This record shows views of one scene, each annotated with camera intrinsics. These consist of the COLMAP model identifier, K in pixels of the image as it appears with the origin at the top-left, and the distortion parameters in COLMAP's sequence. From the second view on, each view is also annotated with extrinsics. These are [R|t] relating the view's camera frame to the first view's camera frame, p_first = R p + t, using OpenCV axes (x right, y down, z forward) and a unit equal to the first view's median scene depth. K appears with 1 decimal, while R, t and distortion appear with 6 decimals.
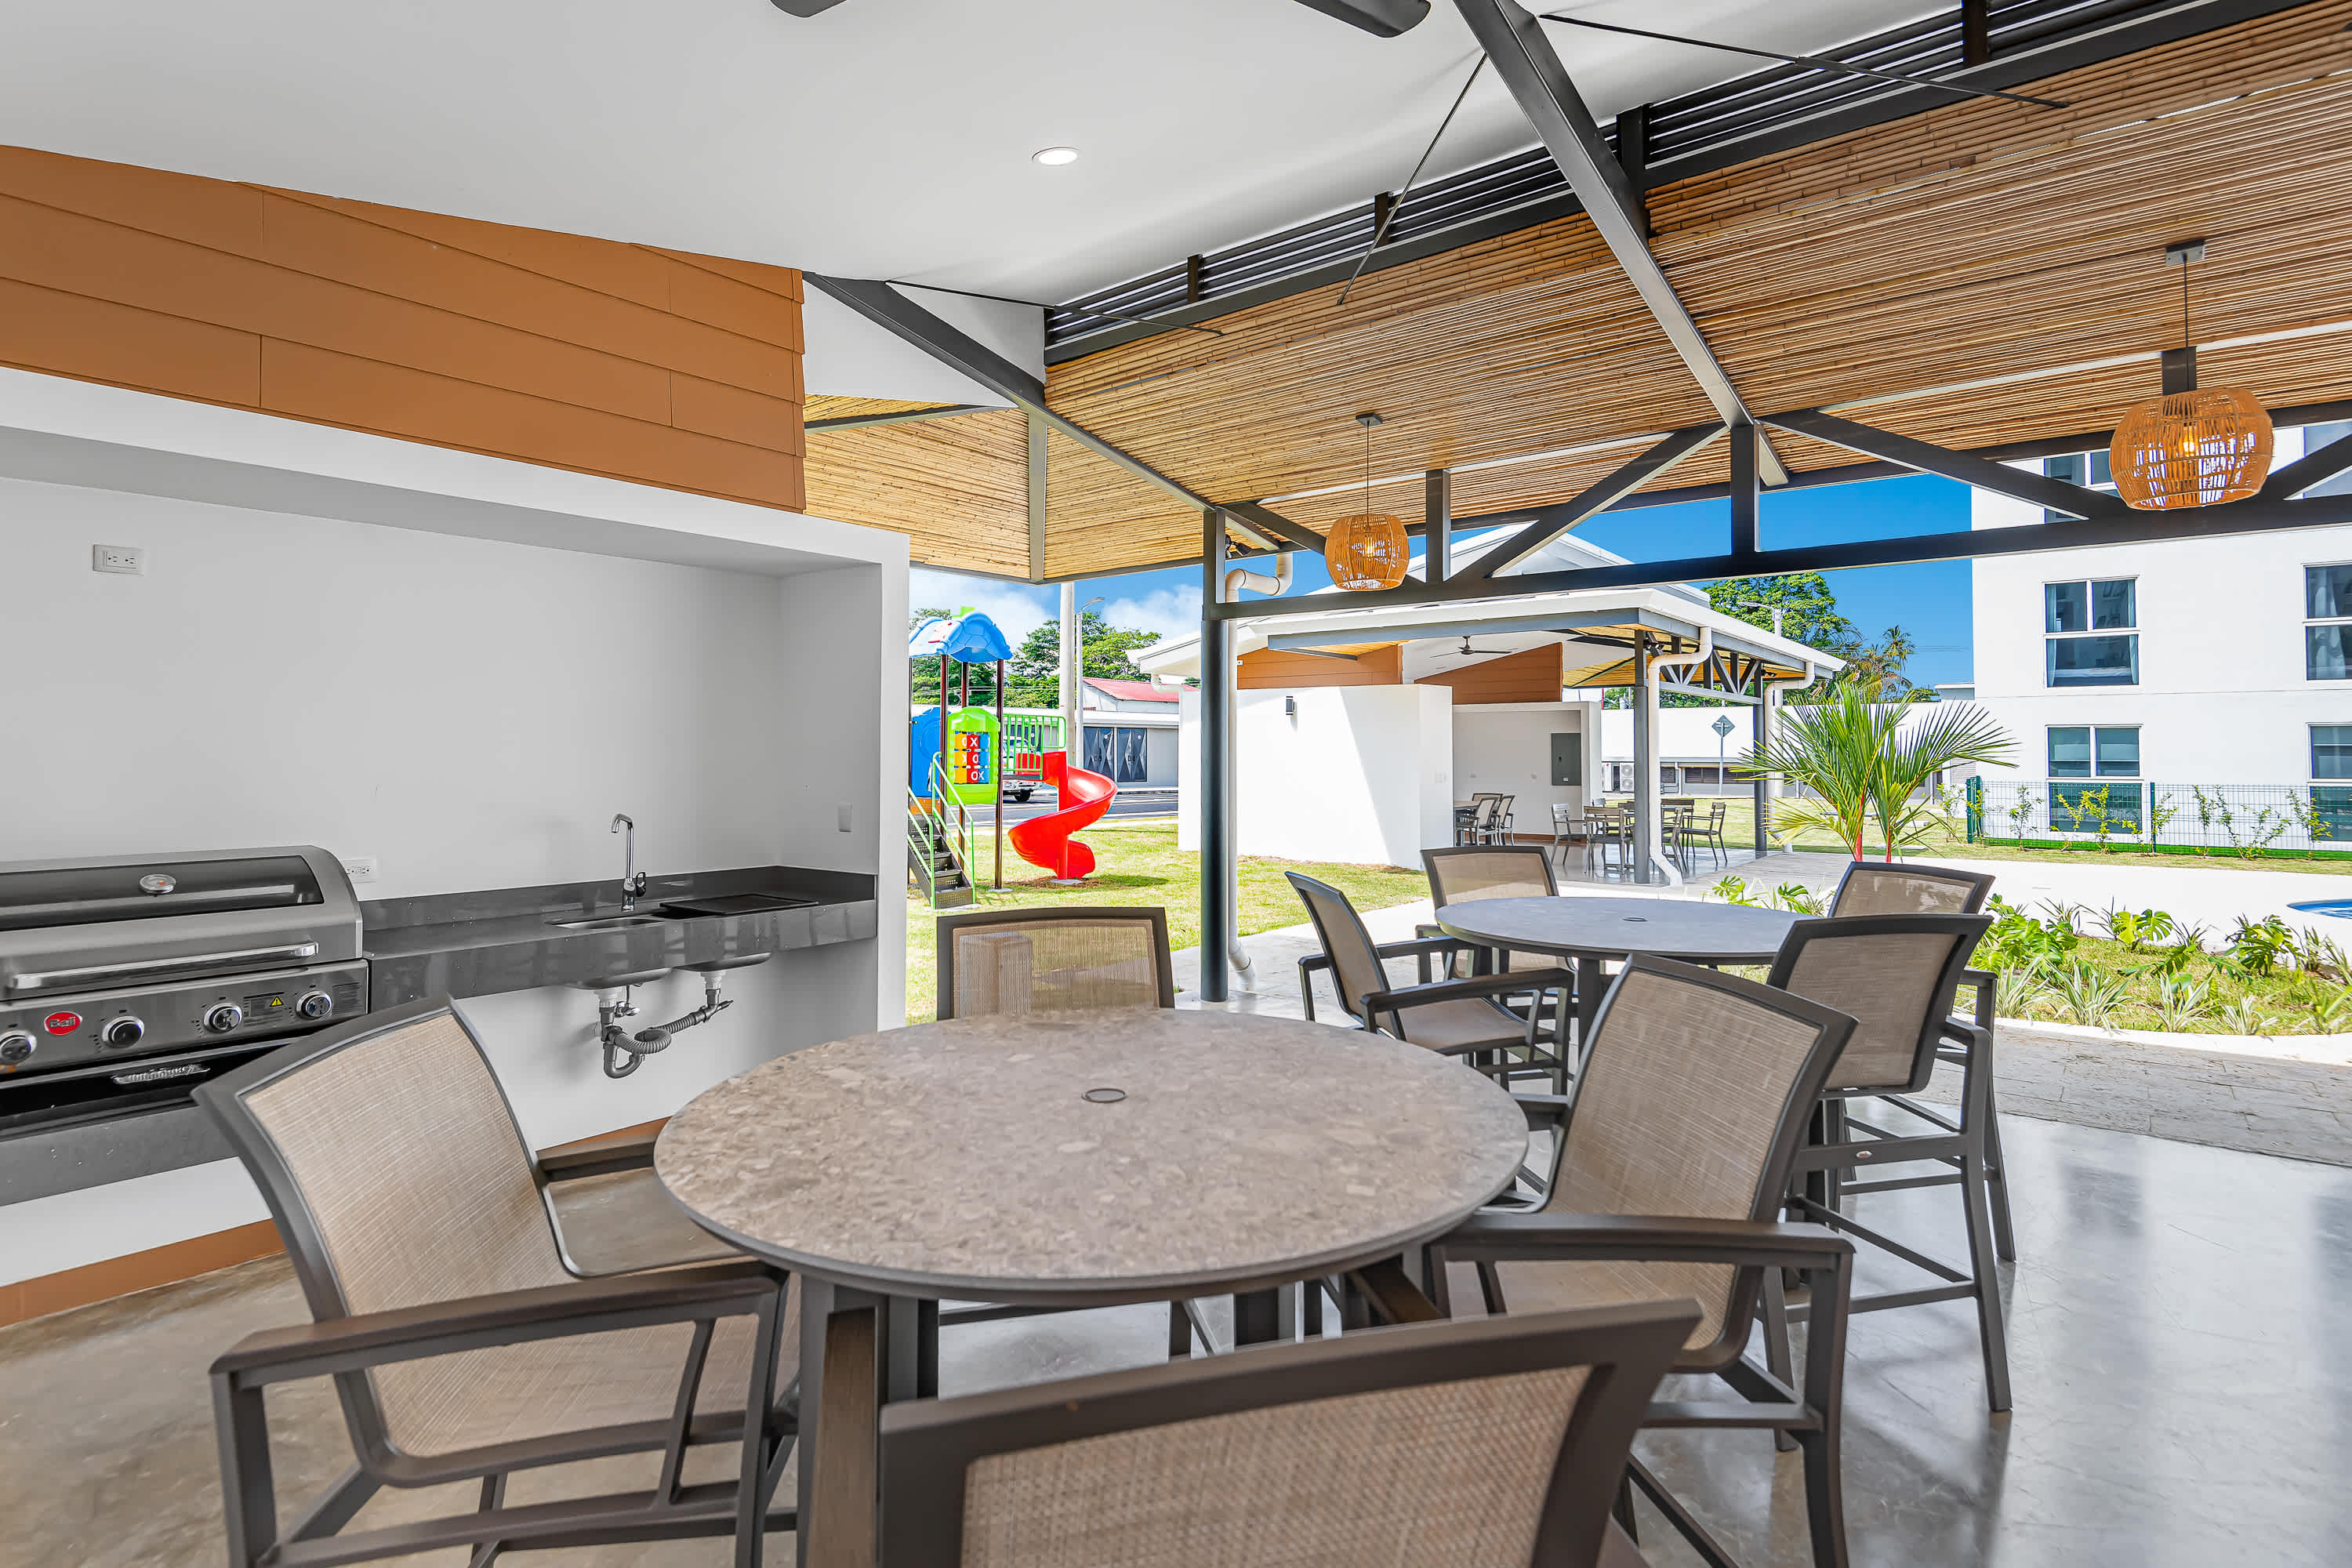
lens RADIAL K [[1091.3, 0, 1220.4], [0, 1091.3, 775.0], [0, 0, 1]] dist [0.001402, 0.000269]
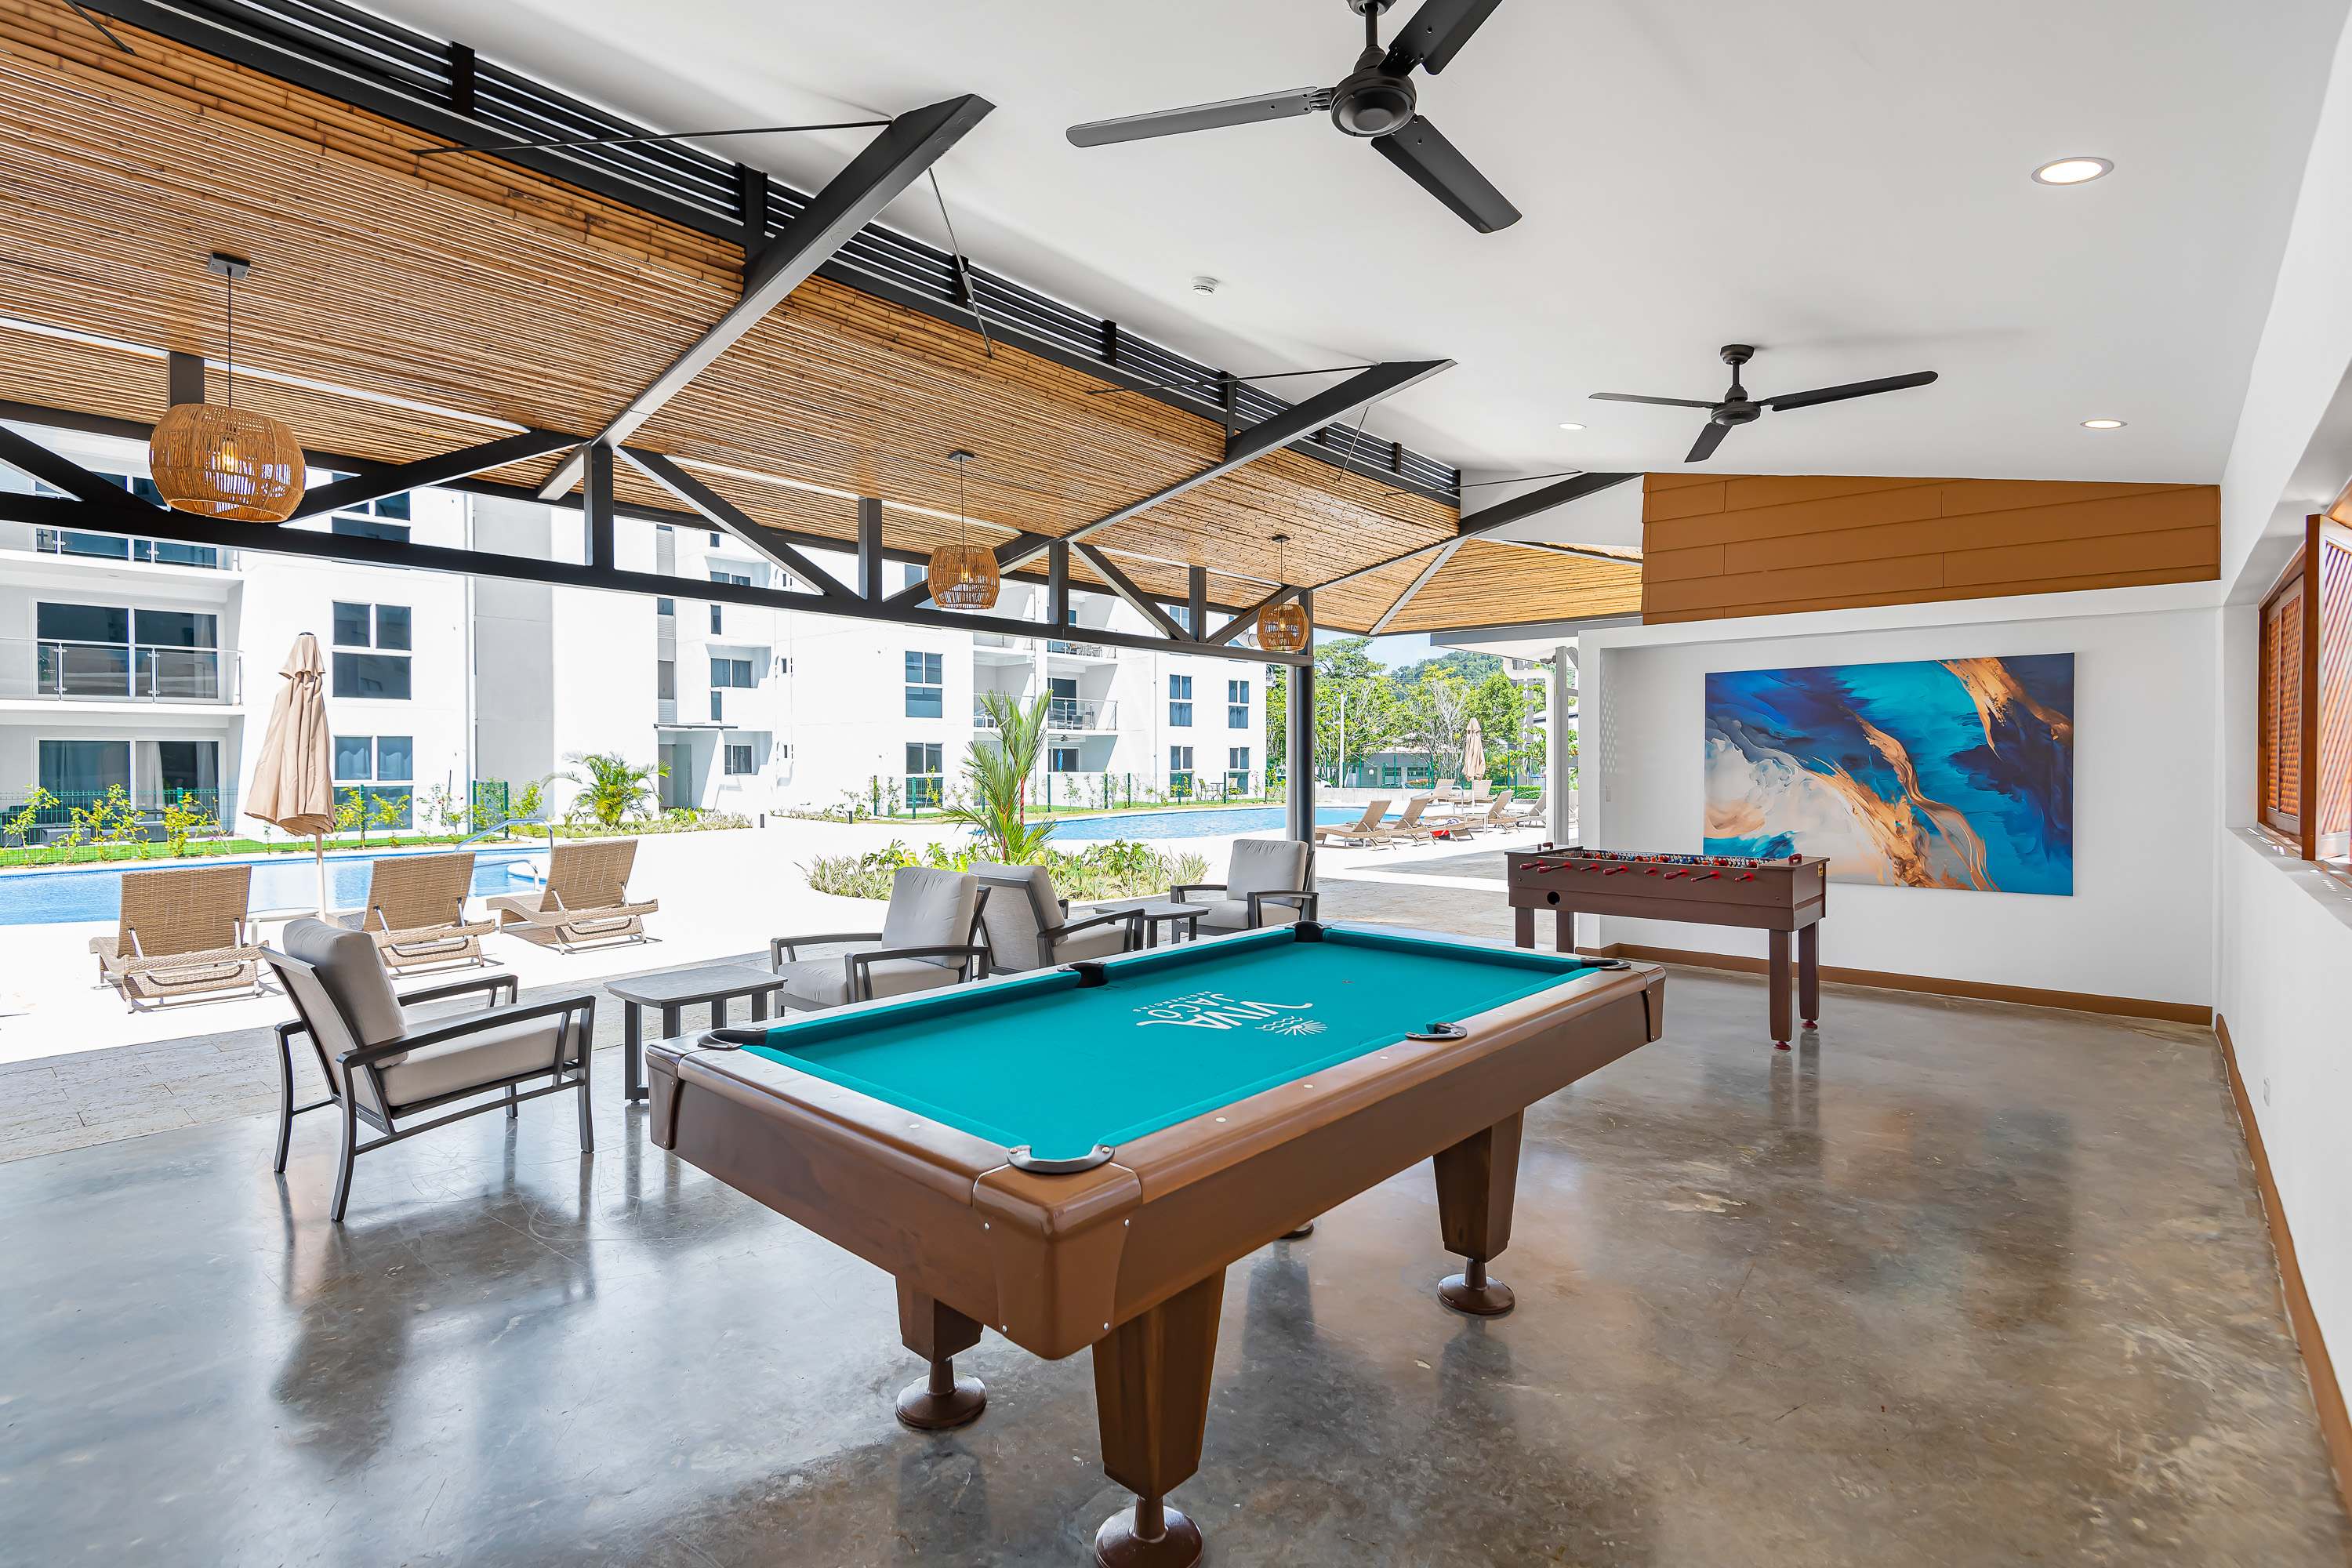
lens RADIAL K [[1091.3, 0, 1220.4], [0, 1091.3, 775.0], [0, 0, 1]] dist [0.001402, 0.000269]
pose [[0.071493, -0.008035, 0.997409, -0.496244], [0.022133, 0.999734, 0.006468, -0.001675], [-0.997196, 0.021613, 0.071652, 0.333918]]
